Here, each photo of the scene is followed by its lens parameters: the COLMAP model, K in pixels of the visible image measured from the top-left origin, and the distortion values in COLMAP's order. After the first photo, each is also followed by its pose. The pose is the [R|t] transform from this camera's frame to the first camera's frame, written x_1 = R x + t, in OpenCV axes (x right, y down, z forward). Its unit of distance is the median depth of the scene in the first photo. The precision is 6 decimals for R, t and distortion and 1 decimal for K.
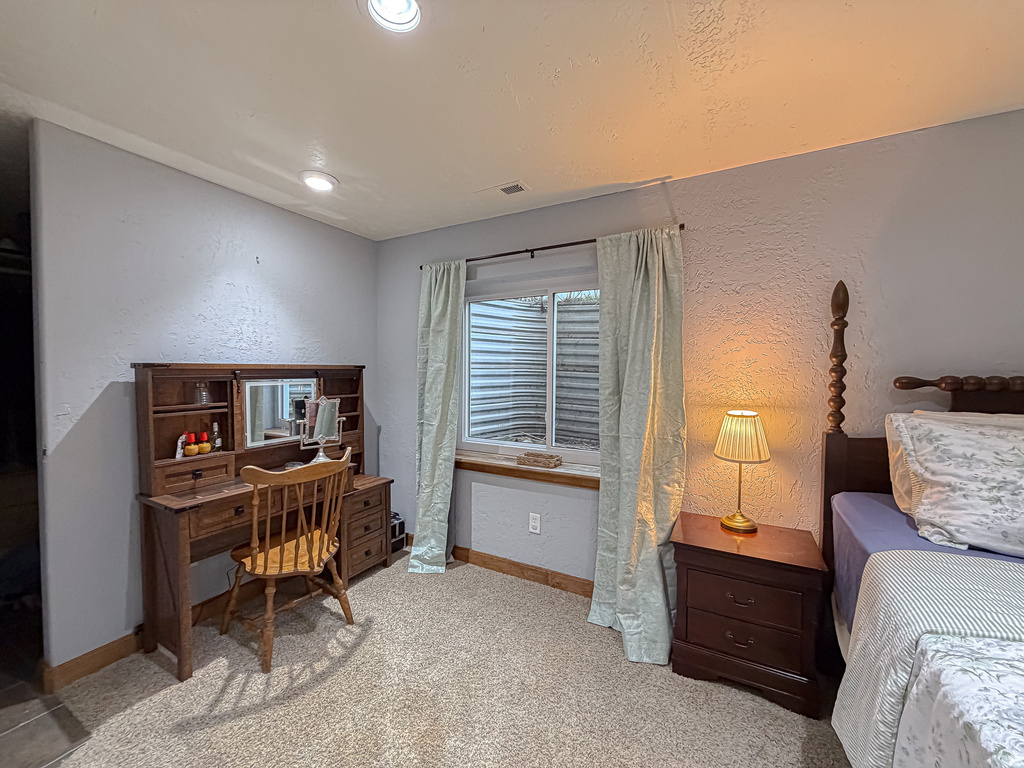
lens RADIAL K [[407.9, 0, 507.0], [0, 407.9, 384.5], [0, 0, 1]] dist [-0.000731, 0.000847]
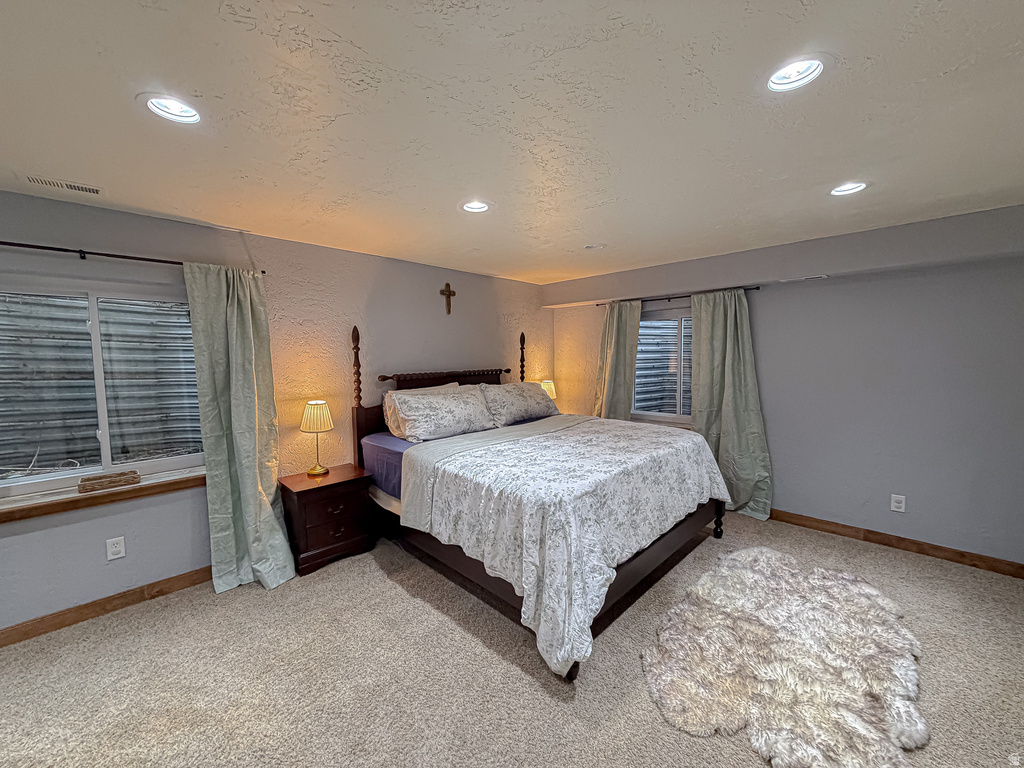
lens RADIAL K [[407.9, 0, 507.0], [0, 407.9, 385.6], [0, 0, 1]] dist [-0.000731, 0.000847]
pose [[0.278180, -0.082691, 0.956963, -0.676317], [0.046006, 0.996291, 0.072716, -0.070837], [-0.959426, 0.023798, 0.280953, -0.158634]]
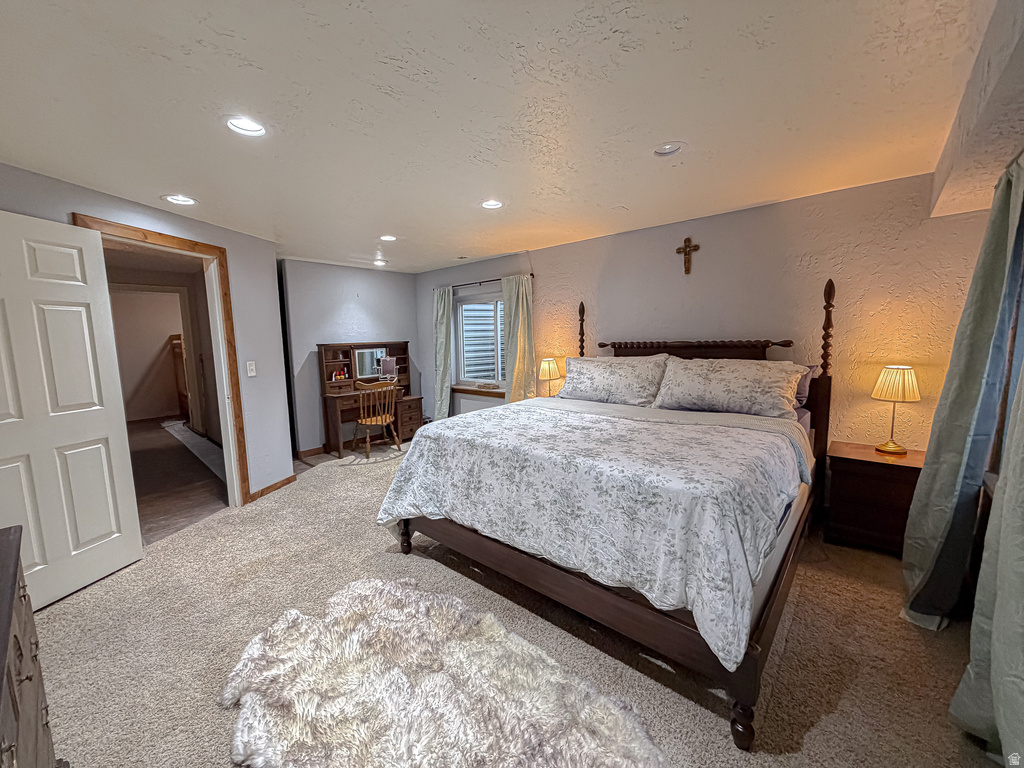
lens RADIAL K [[407.9, 0, 508.2], [0, 407.9, 386.3], [0, 0, 1]] dist [-0.000731, 0.000847]
pose [[0.974491, -0.000061, -0.224426, 0.785336], [0.019680, 0.996171, 0.085181, 0.017087], [0.223561, -0.087425, 0.970761, -1.166397]]
